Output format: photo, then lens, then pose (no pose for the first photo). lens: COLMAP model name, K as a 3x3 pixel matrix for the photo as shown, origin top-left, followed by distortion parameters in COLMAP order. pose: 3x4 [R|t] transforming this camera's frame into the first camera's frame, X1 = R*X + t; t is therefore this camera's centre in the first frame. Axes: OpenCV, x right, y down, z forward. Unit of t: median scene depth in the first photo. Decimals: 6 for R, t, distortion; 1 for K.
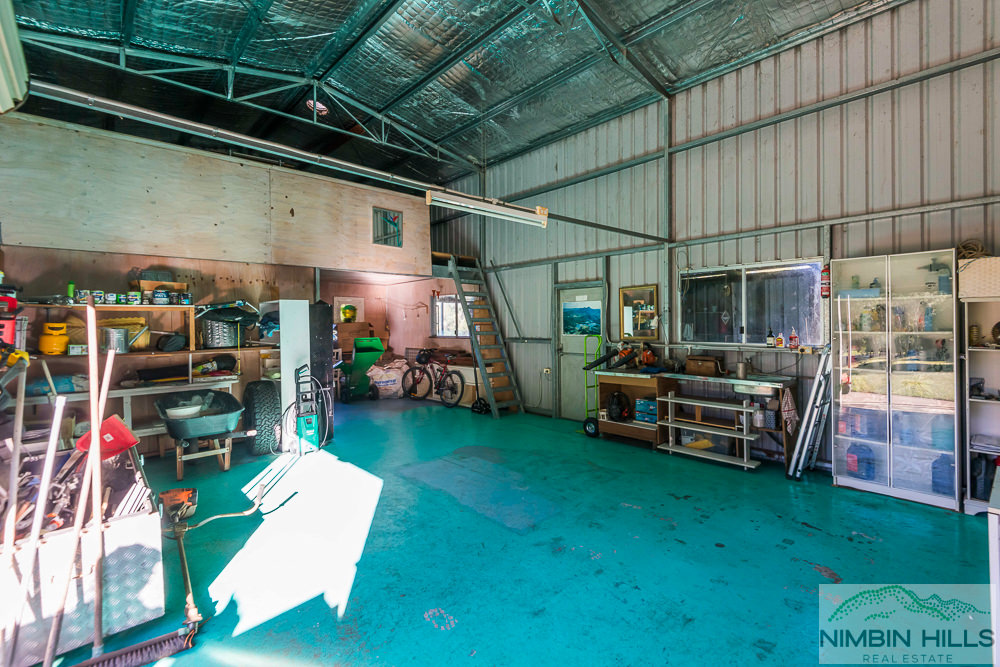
lens RADIAL K [[461.7, 0, 515.8], [0, 461.7, 324.9], [0, 0, 1]] dist [0.022558, -0.000443]
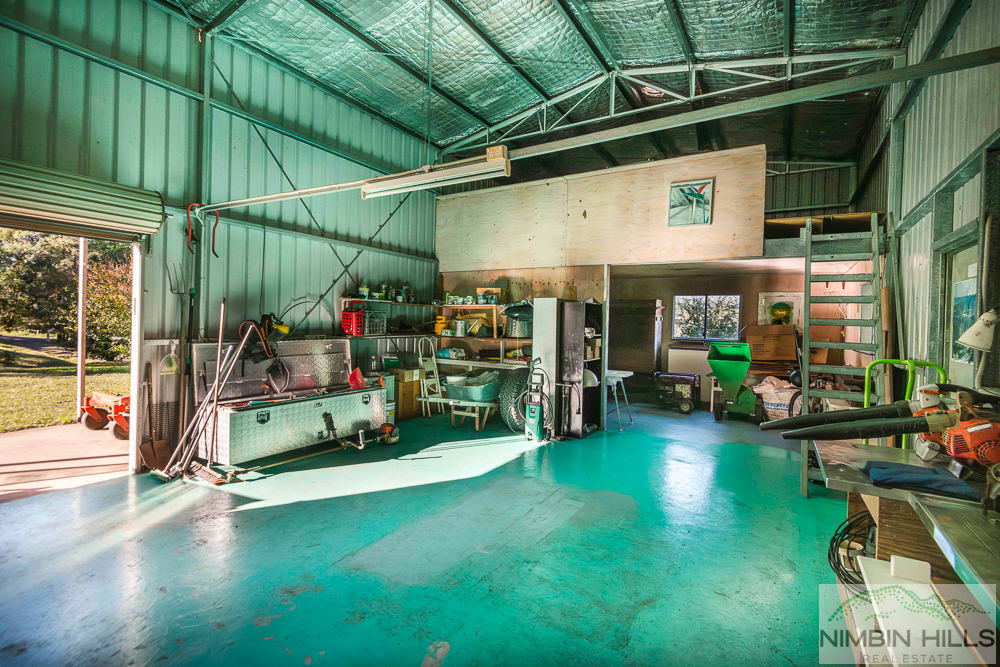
lens RADIAL K [[461.7, 0, 515.8], [0, 461.7, 324.9], [0, 0, 1]] dist [0.022558, -0.000443]
pose [[0.249426, 0.024106, -0.968094, 0.502699], [-0.030115, 0.999400, 0.017127, -0.006351], [0.967925, 0.024882, 0.250003, 0.605235]]
